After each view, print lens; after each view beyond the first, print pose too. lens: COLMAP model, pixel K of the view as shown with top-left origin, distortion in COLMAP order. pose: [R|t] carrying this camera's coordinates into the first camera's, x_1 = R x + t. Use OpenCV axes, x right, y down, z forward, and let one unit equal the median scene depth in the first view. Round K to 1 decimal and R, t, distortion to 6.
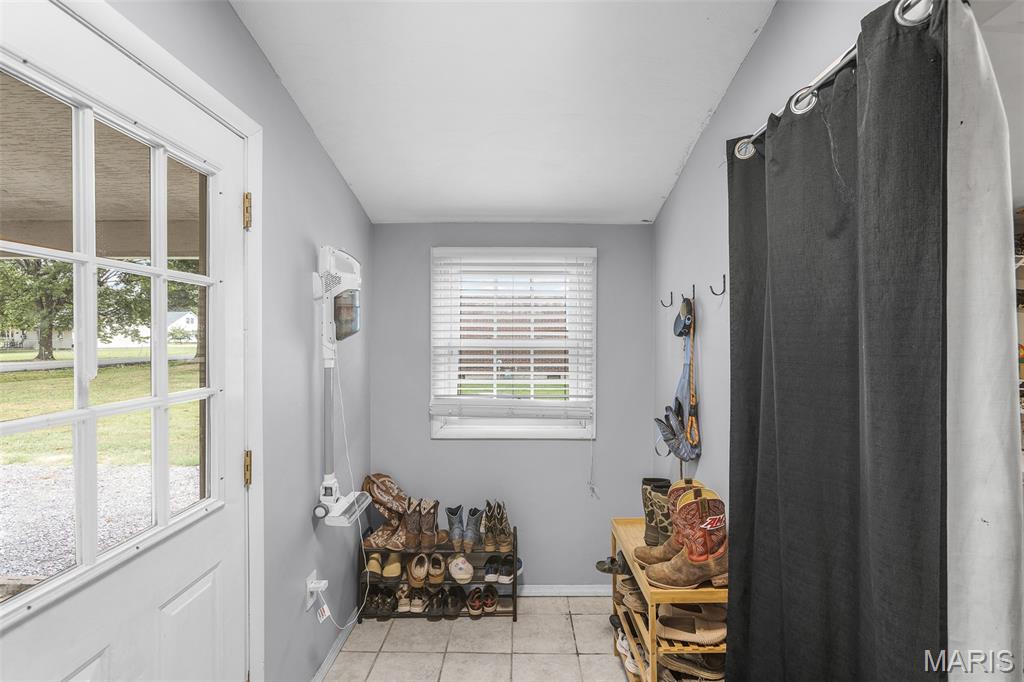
lens RADIAL K [[466.7, 0, 518.2], [0, 466.7, 338.5], [0, 0, 1]] dist [-0.002167, 0.000106]
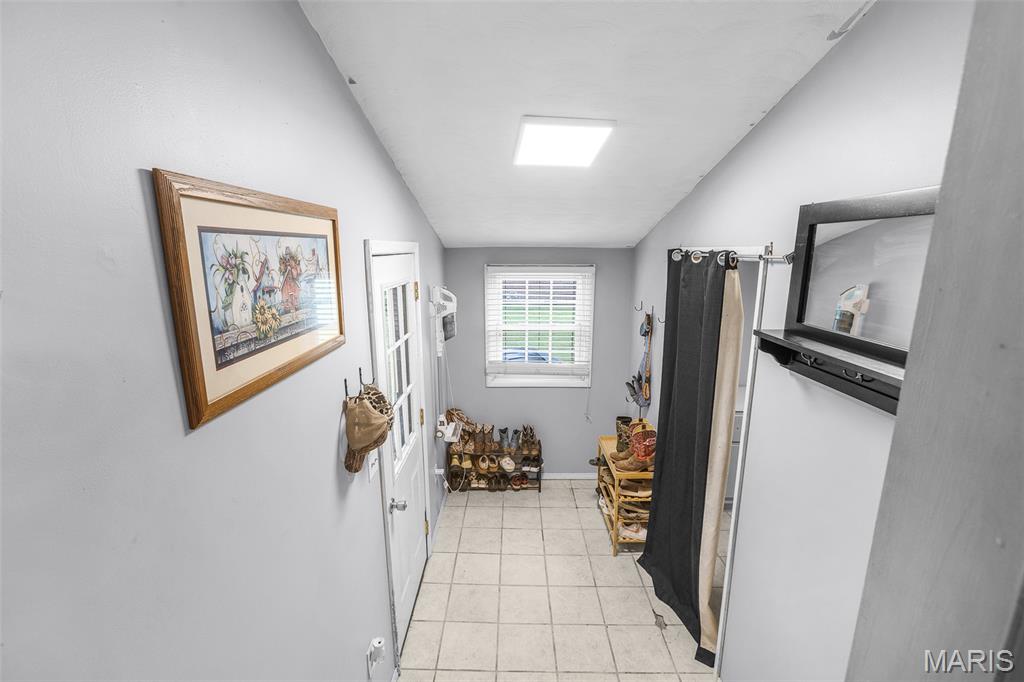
lens RADIAL K [[466.7, 0, 508.3], [0, 466.7, 343.3], [0, 0, 1]] dist [-0.002167, 0.000106]
pose [[0.999980, -0.000426, -0.006240, -0.130797], [0.001667, 0.979759, 0.200172, -0.315996], [0.006028, -0.200178, 0.979741, -0.661590]]
